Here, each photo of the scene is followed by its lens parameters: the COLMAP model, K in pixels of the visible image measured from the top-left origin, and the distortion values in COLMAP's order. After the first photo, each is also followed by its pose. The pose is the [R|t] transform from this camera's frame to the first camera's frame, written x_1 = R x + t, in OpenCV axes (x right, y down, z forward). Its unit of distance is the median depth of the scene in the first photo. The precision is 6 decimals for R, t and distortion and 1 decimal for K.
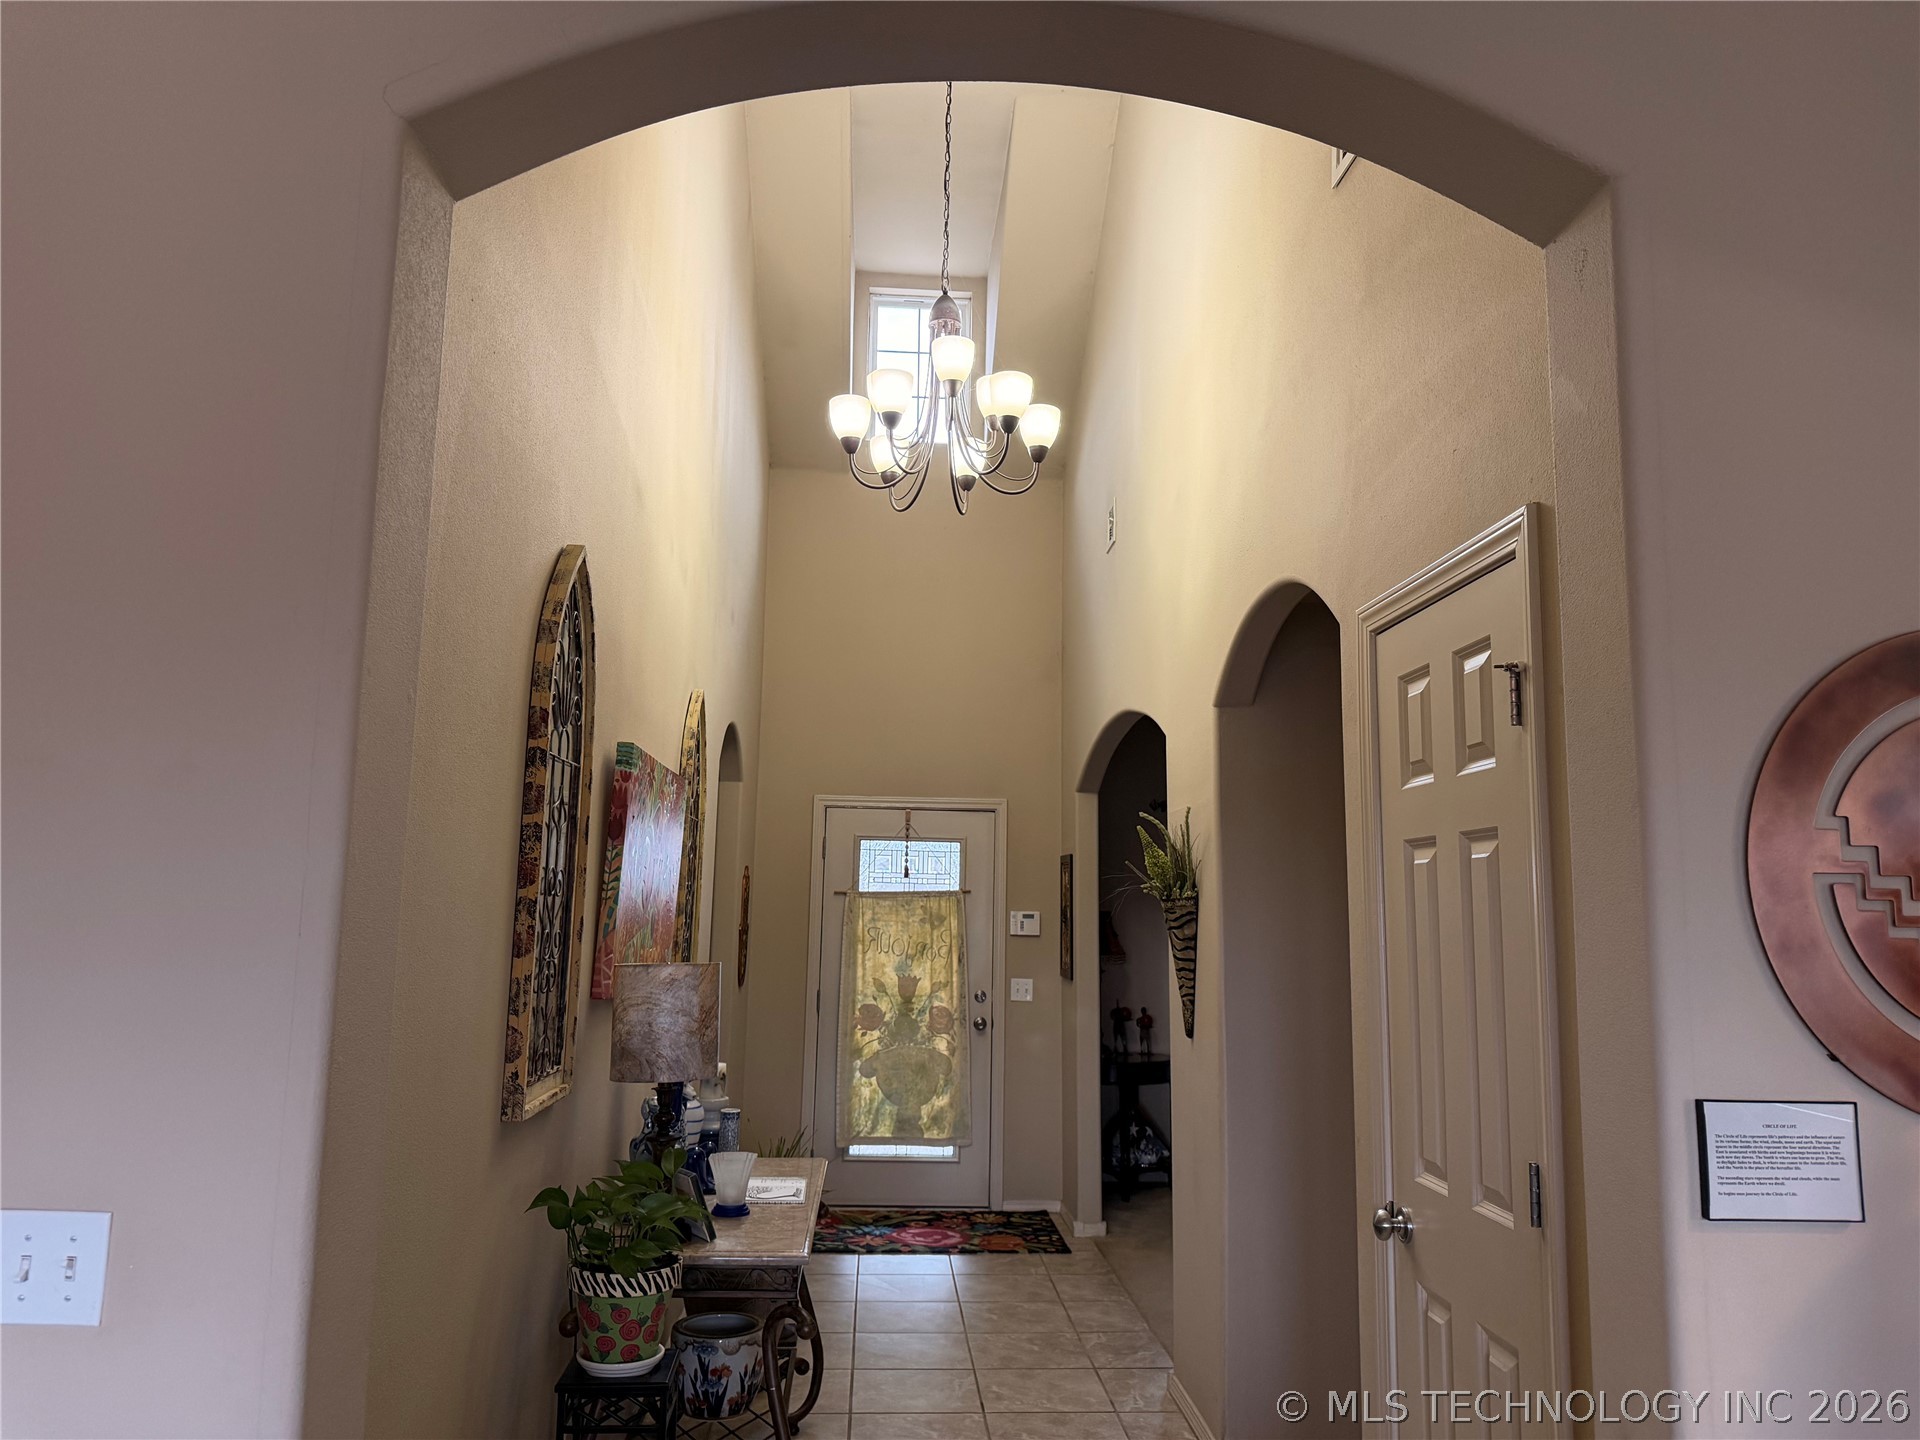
lens RADIAL K [[1341.8, 0, 945.5], [0, 1341.8, 707.8], [0, 0, 1]] dist [0.050526, -0.053522]
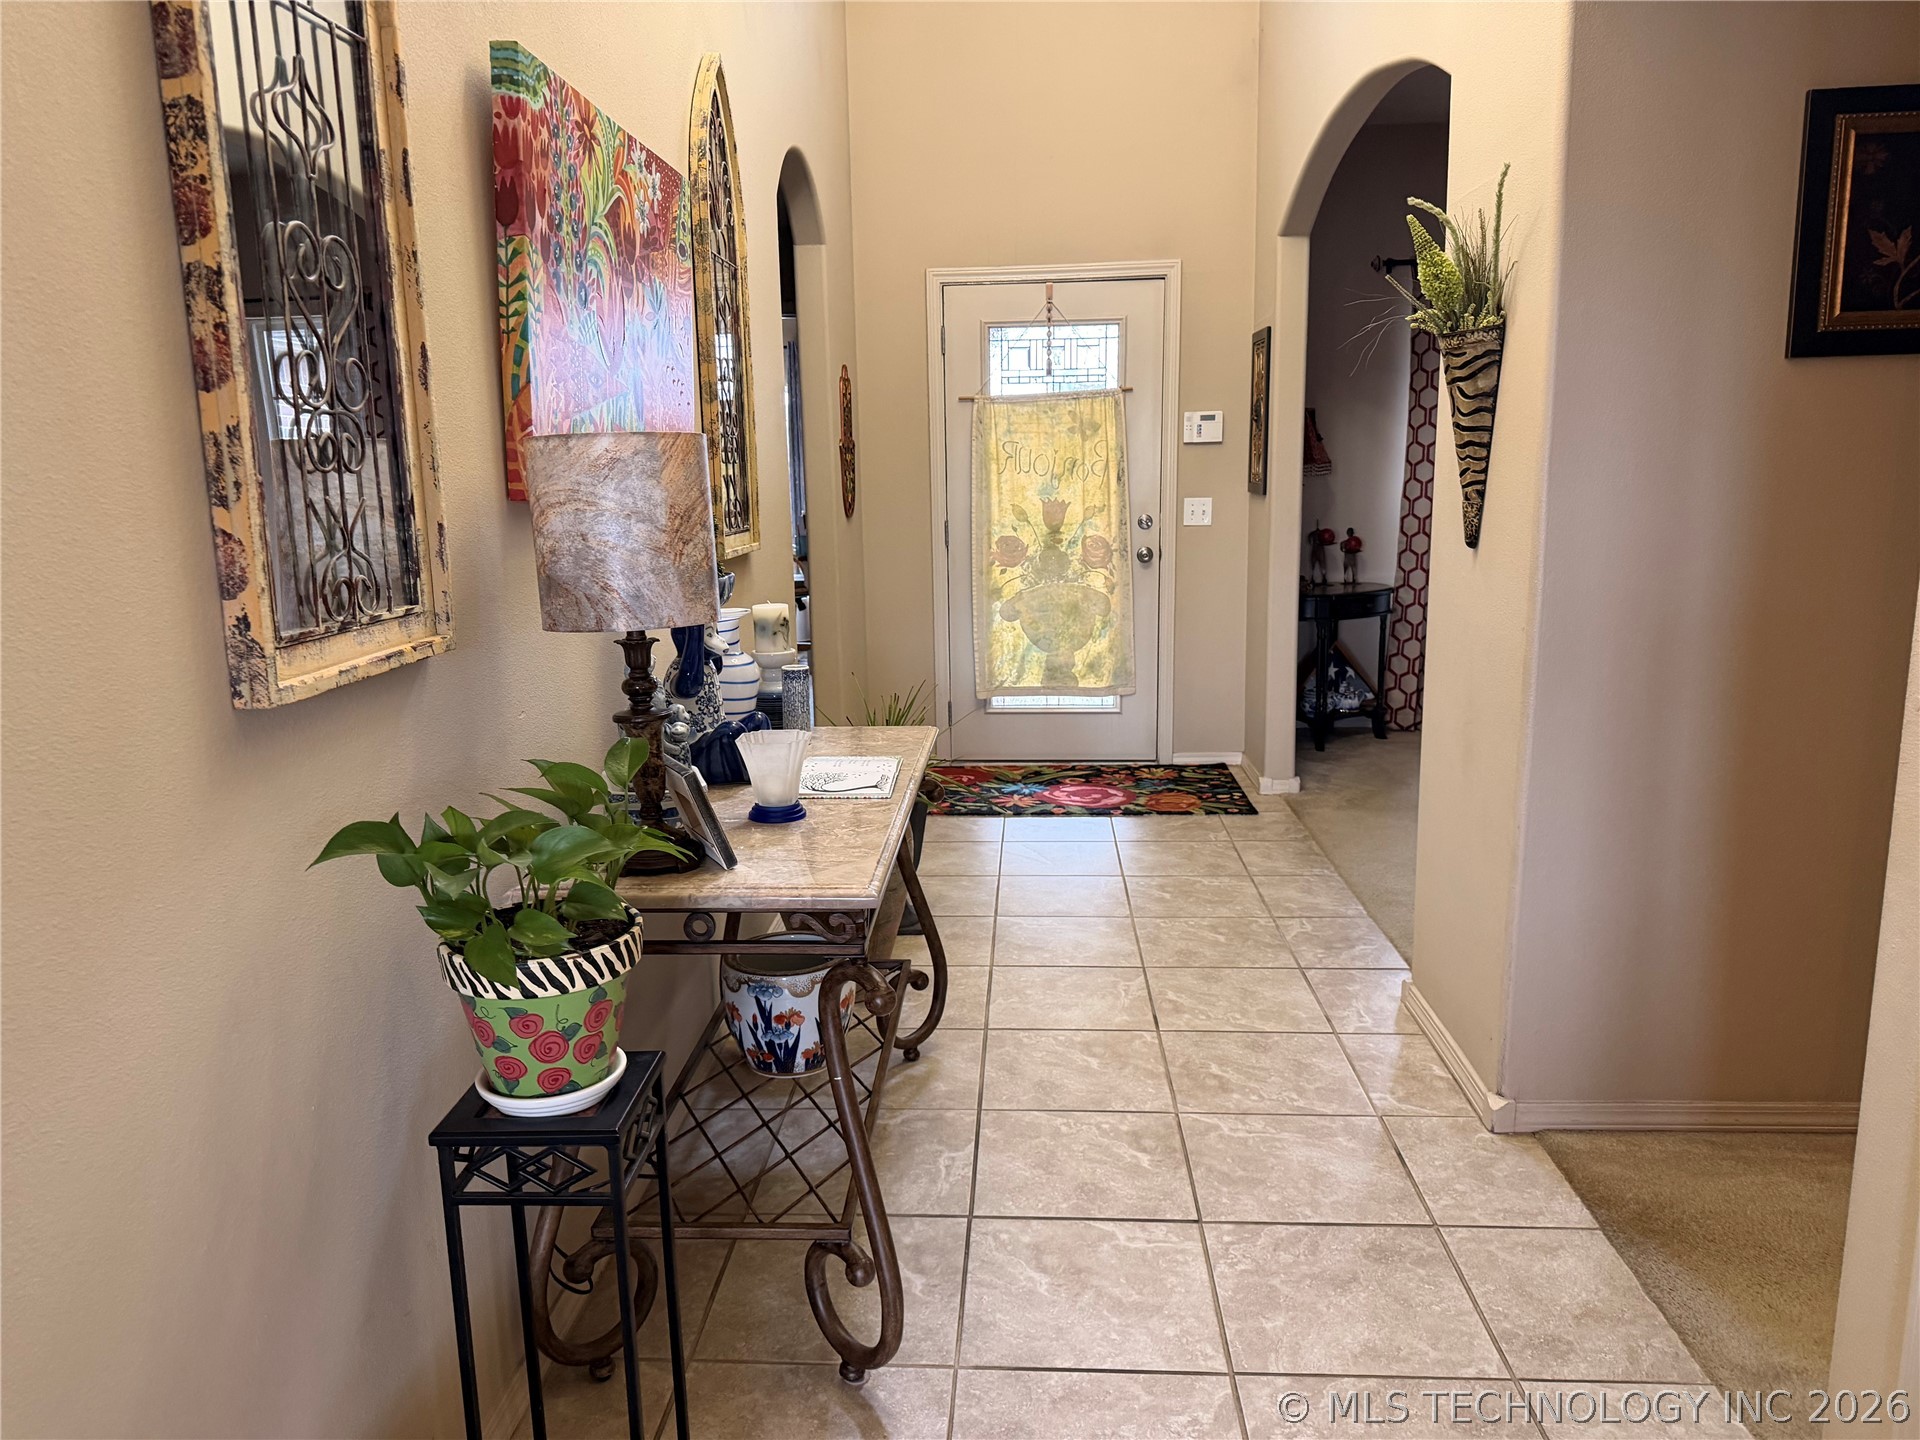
lens RADIAL K [[1341.8, 0, 919.2], [0, 1341.8, 714.3], [0, 0, 1]] dist [0.050526, -0.053522]
pose [[0.990197, -0.015880, -0.138775, 0.002674], [0.060715, 0.943683, 0.325231, 0.089238], [0.125796, -0.330469, 0.935396, 0.315624]]
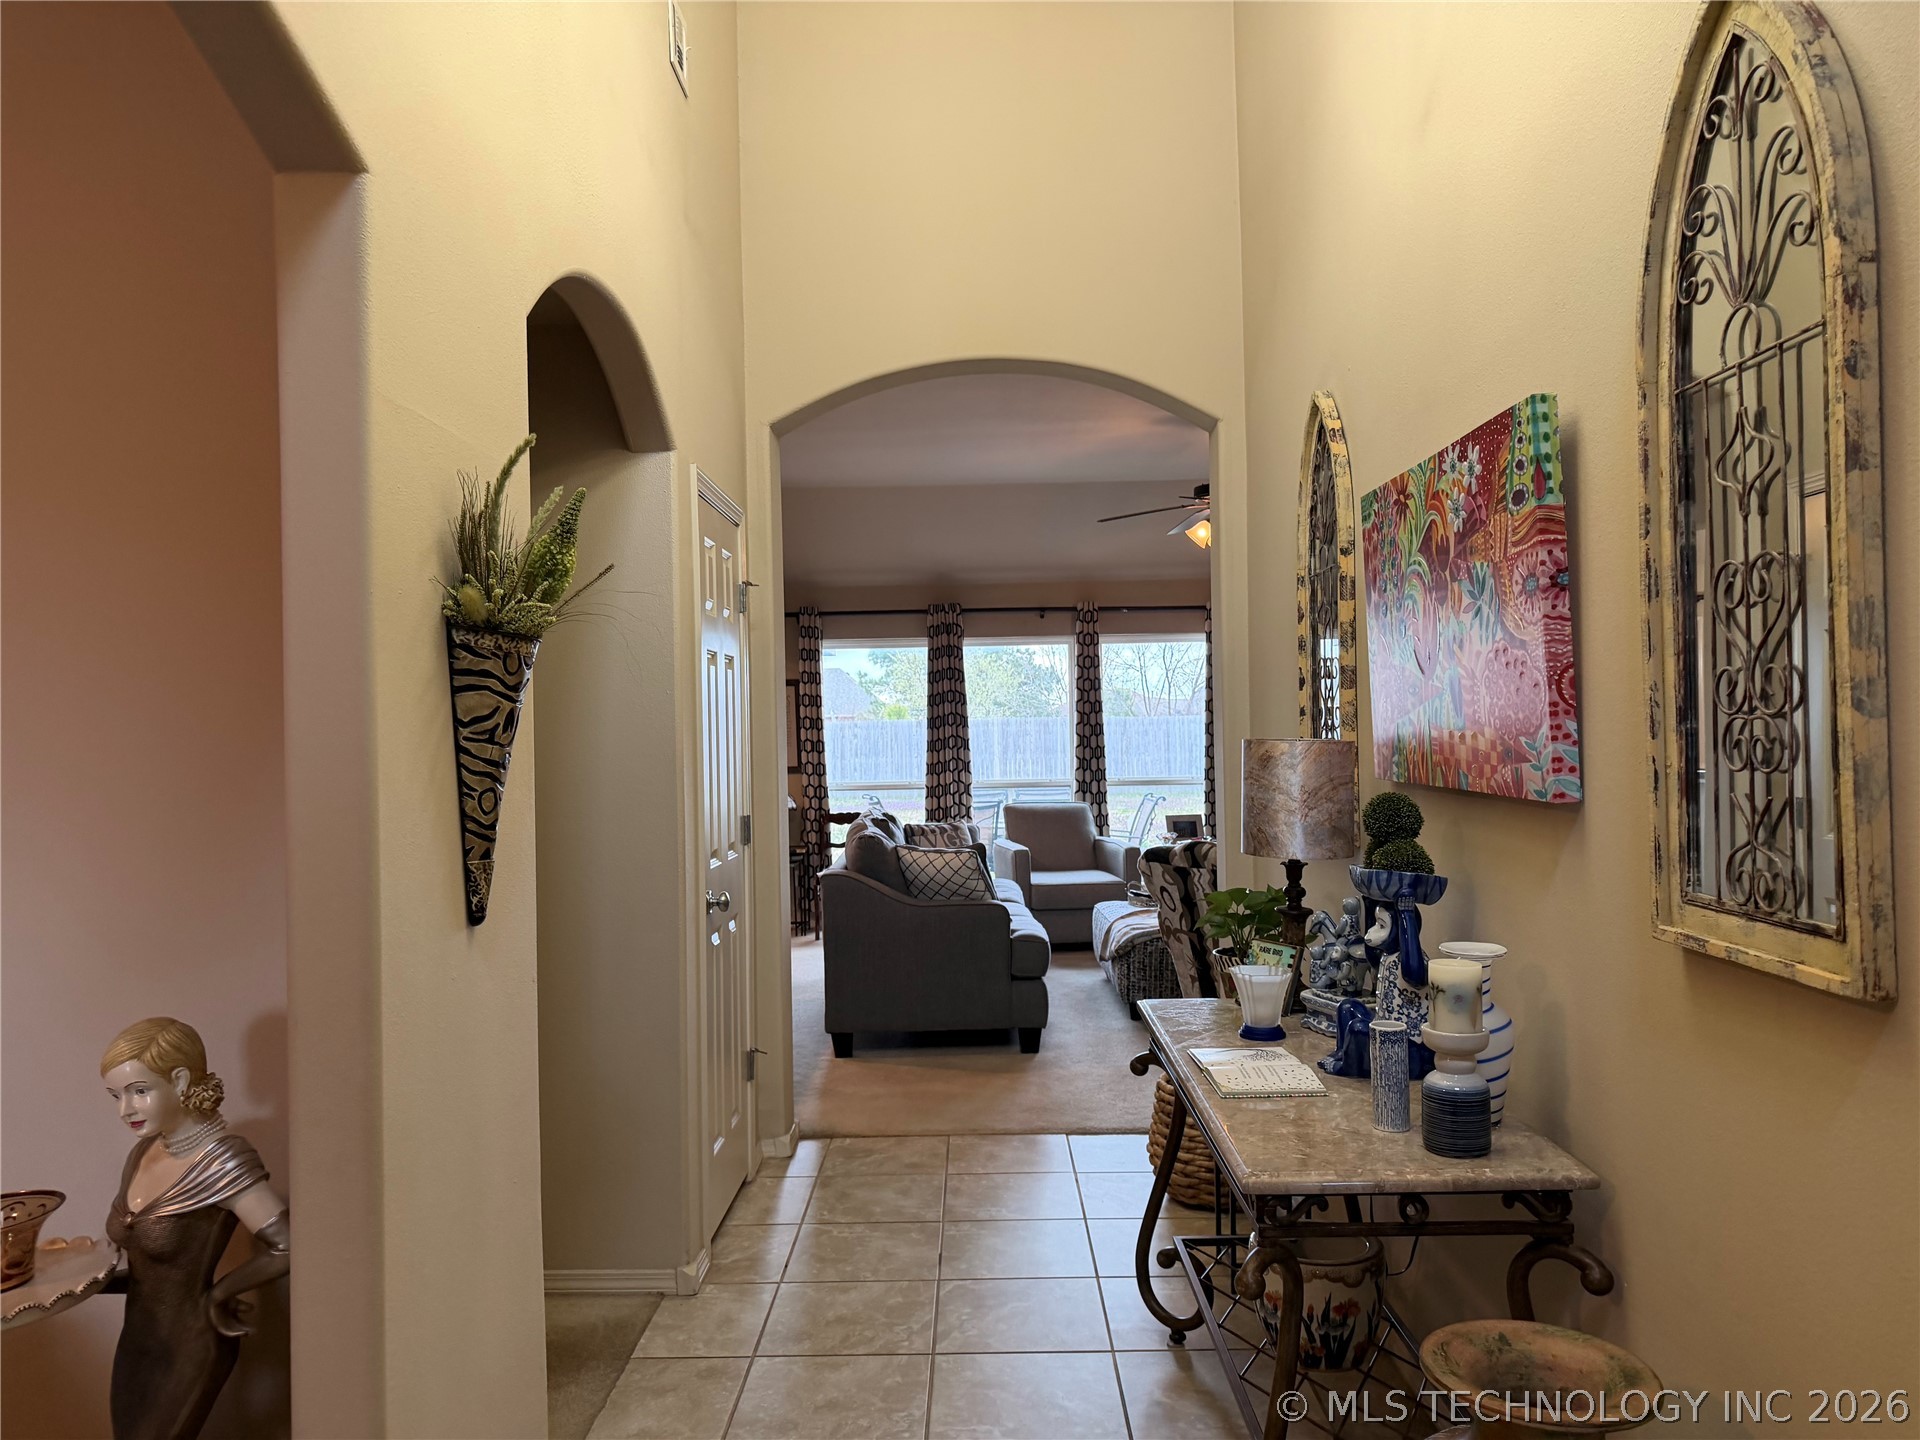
lens RADIAL K [[1341.8, 0, 959.9], [0, 1341.8, 703.7], [0, 0, 1]] dist [0.050526, -0.053522]
pose [[-0.996770, -0.000707, 0.080304, -0.033567], [-0.014010, 0.986158, -0.165216, 0.254815], [-0.079076, -0.165807, -0.982983, 1.553084]]
